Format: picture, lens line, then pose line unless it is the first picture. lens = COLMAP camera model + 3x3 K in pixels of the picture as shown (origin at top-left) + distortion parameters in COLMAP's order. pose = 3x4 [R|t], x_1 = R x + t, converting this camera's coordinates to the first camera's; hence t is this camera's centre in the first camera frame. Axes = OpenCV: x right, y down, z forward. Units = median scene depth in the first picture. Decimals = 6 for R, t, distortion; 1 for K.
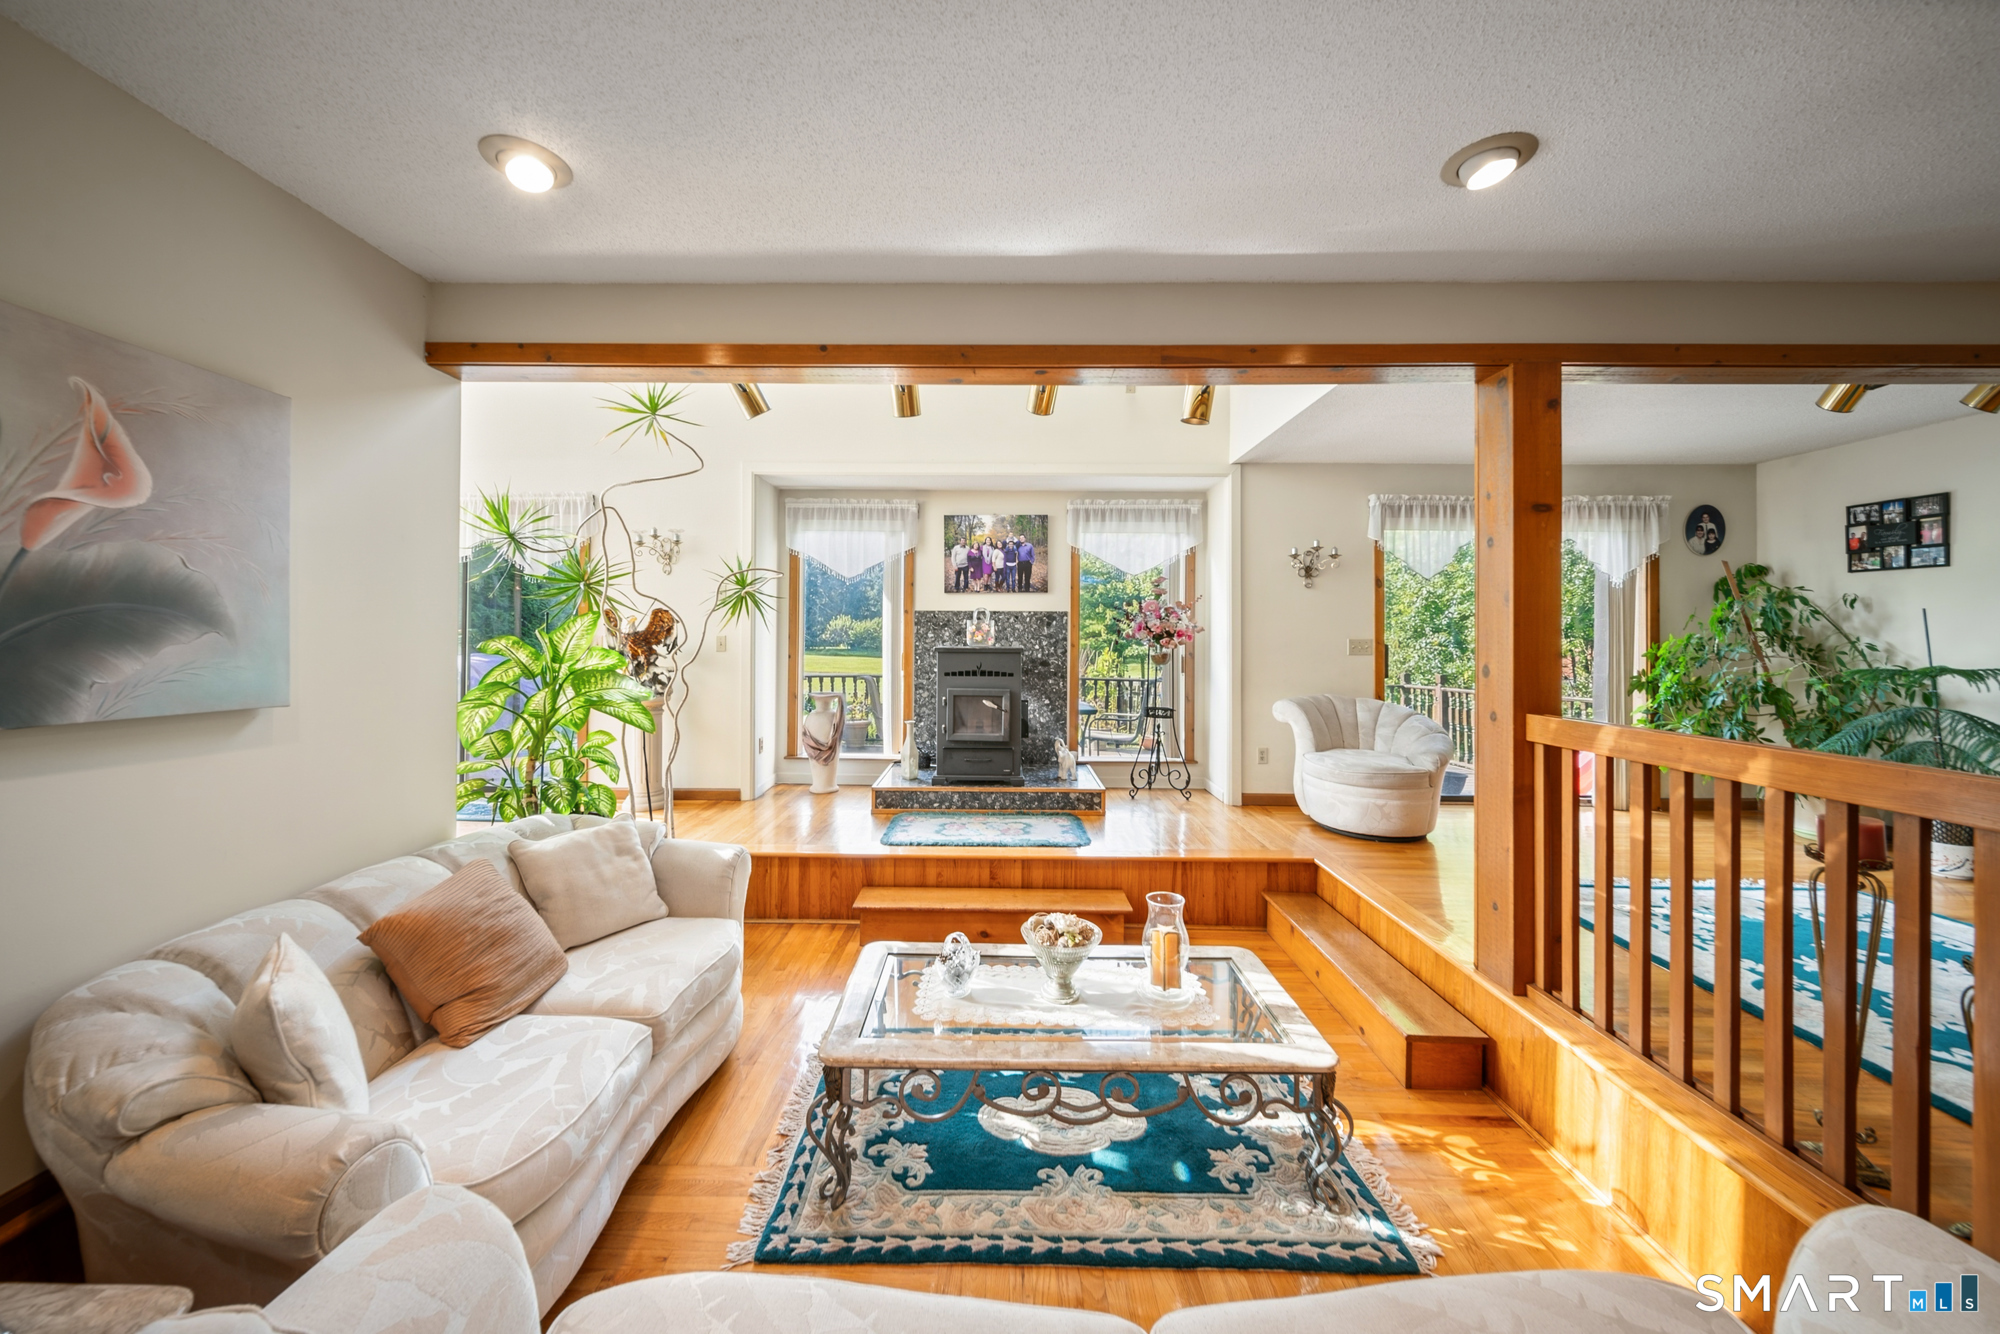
lens RADIAL K [[704.0, 0, 983.3], [0, 704.0, 634.5], [0, 0, 1]] dist [-0.002186, -0.000516]
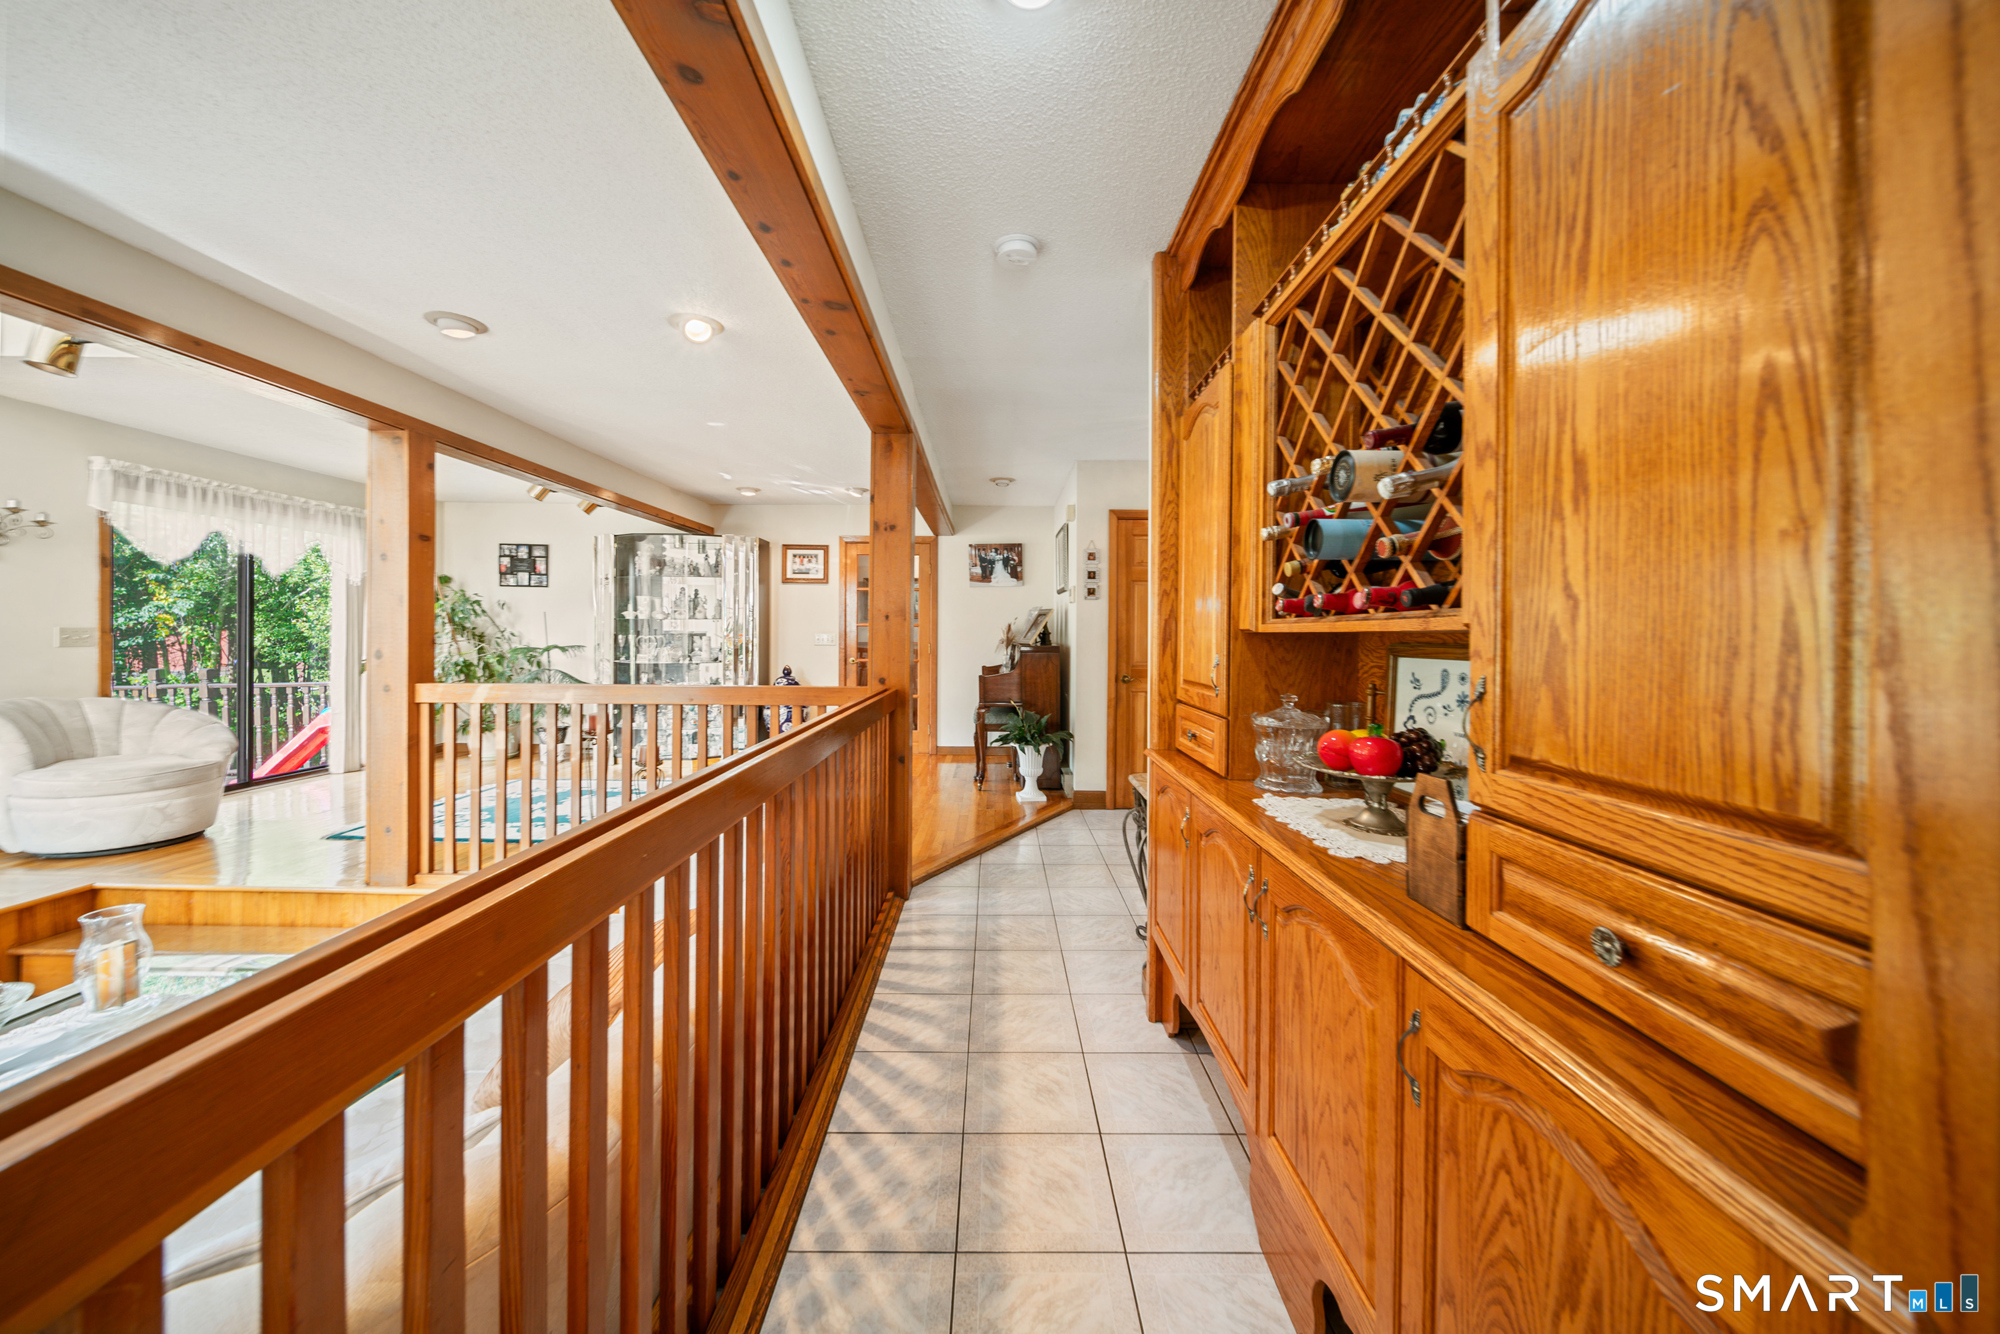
lens RADIAL K [[704.0, 0, 995.0], [0, 704.0, 632.8], [0, 0, 1]] dist [-0.002186, -0.000516]
pose [[-0.022785, -0.004042, 0.999732, -0.388203], [-0.011979, 0.999921, 0.003769, -0.004349], [-0.999669, -0.011890, -0.022831, -0.073667]]
